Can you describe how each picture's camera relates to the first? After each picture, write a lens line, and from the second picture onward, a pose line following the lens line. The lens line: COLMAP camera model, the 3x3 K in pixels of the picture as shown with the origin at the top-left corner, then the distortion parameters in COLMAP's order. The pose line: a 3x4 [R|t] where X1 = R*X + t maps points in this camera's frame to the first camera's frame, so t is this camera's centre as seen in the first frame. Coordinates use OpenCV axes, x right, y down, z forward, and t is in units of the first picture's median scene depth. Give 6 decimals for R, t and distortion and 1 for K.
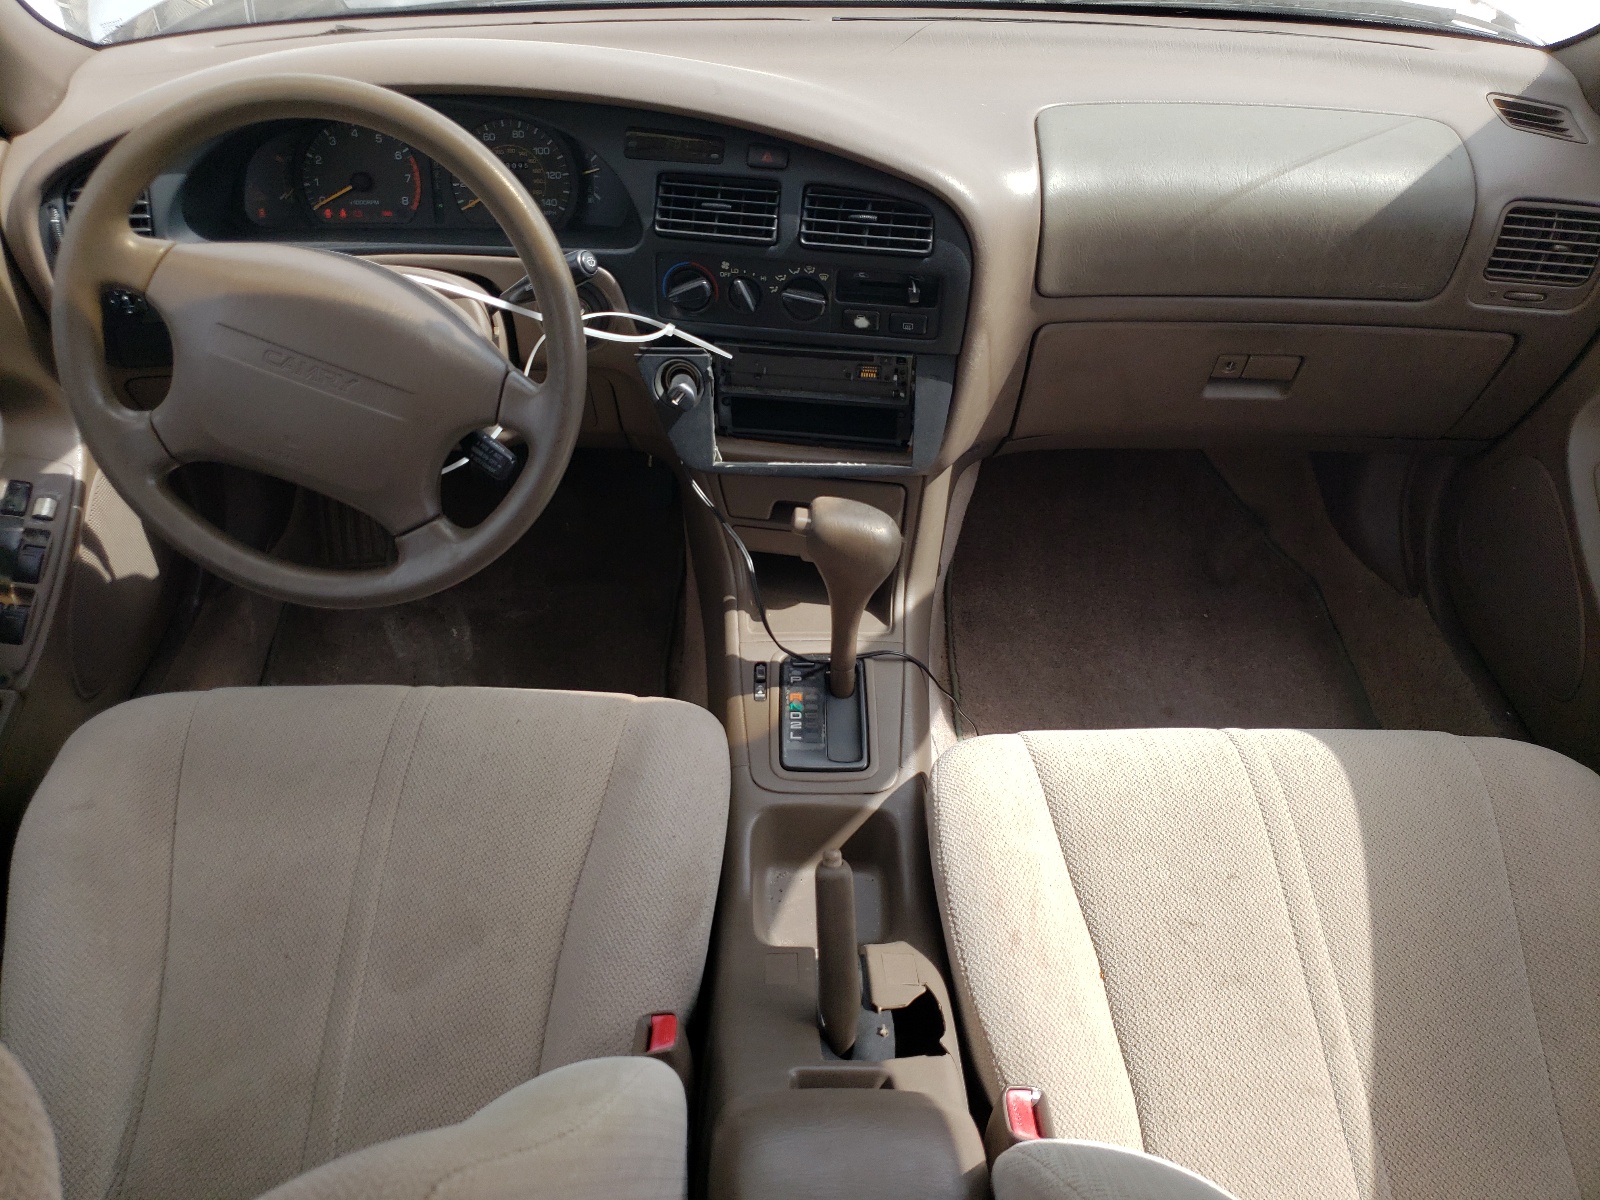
lens RADIAL K [[1308.0, 0, 801.9], [0, 1308.0, 598.5], [0, 0, 1]] dist [-0.000595, -0.000791]
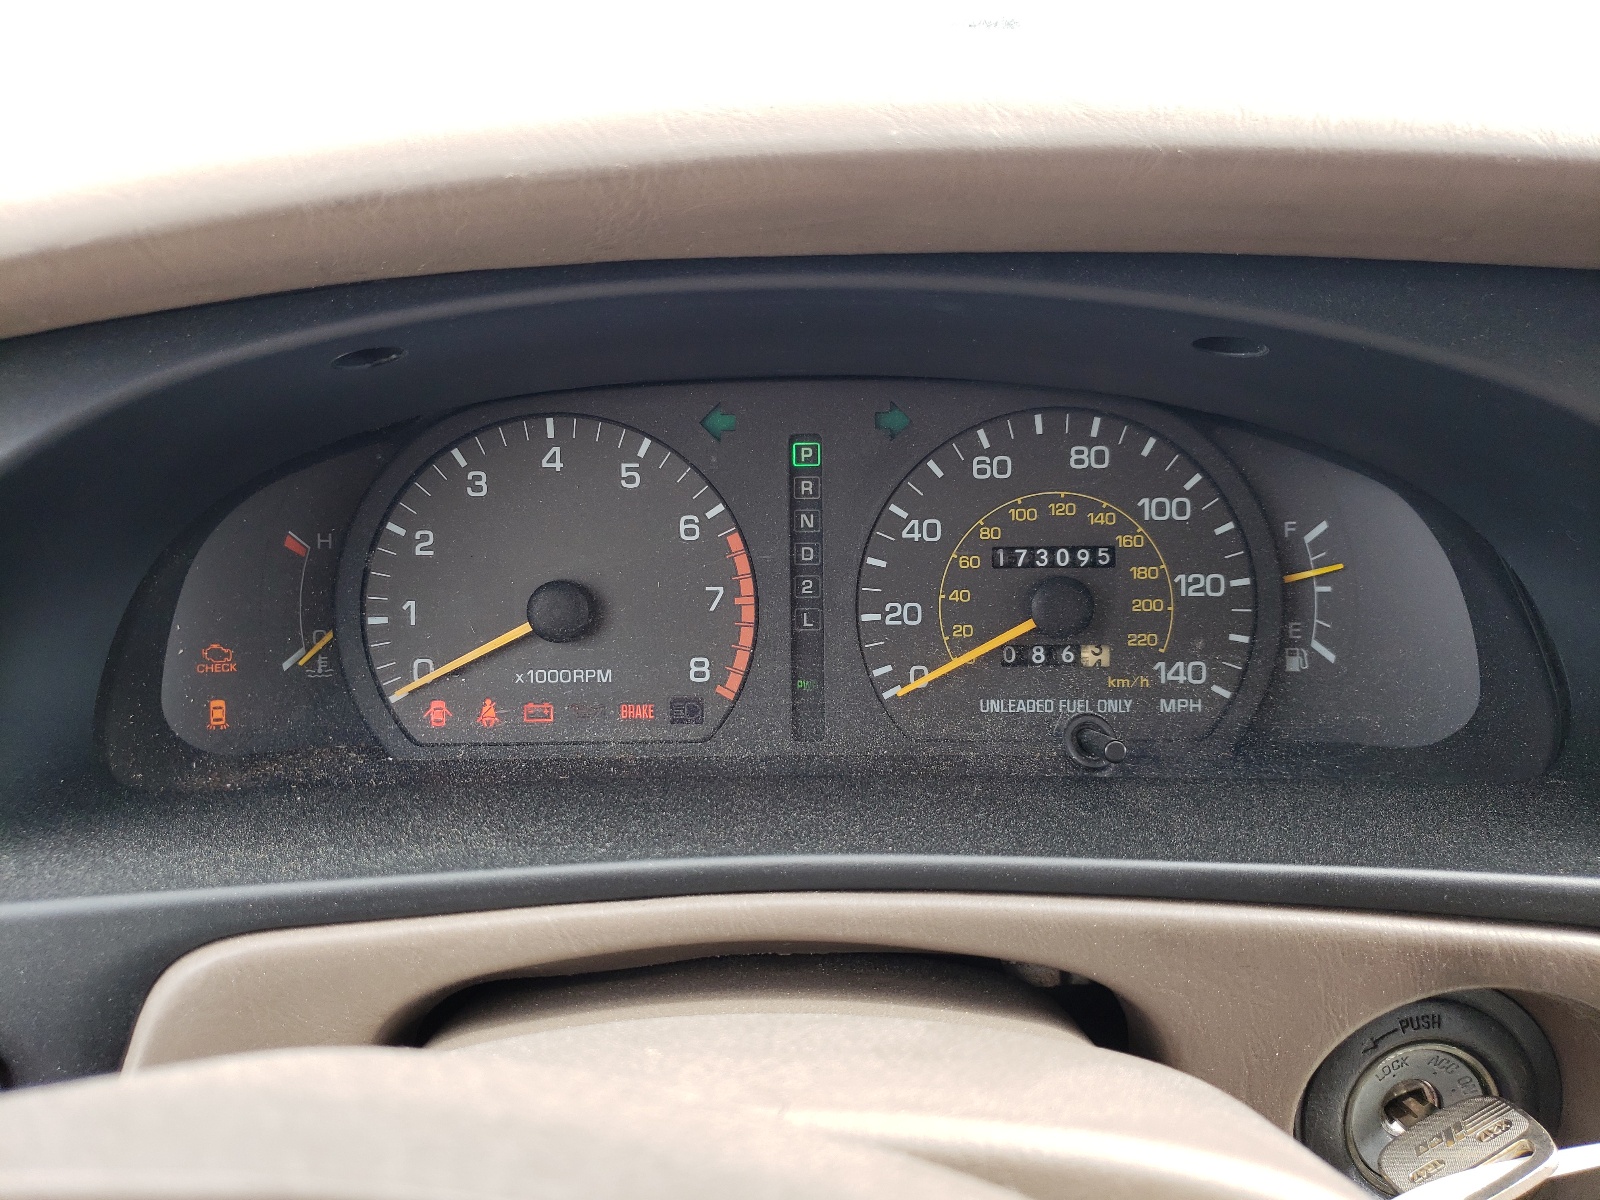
lens RADIAL K [[1308.0, 0, 798.3], [0, 1308.0, 601.4], [0, 0, 1]] dist [-0.000595, -0.000791]
pose [[0.999961, -0.008221, -0.003209, -0.279945], [0.006707, 0.944279, -0.329079, -0.220665], [0.005735, 0.329045, 0.944297, 0.712976]]
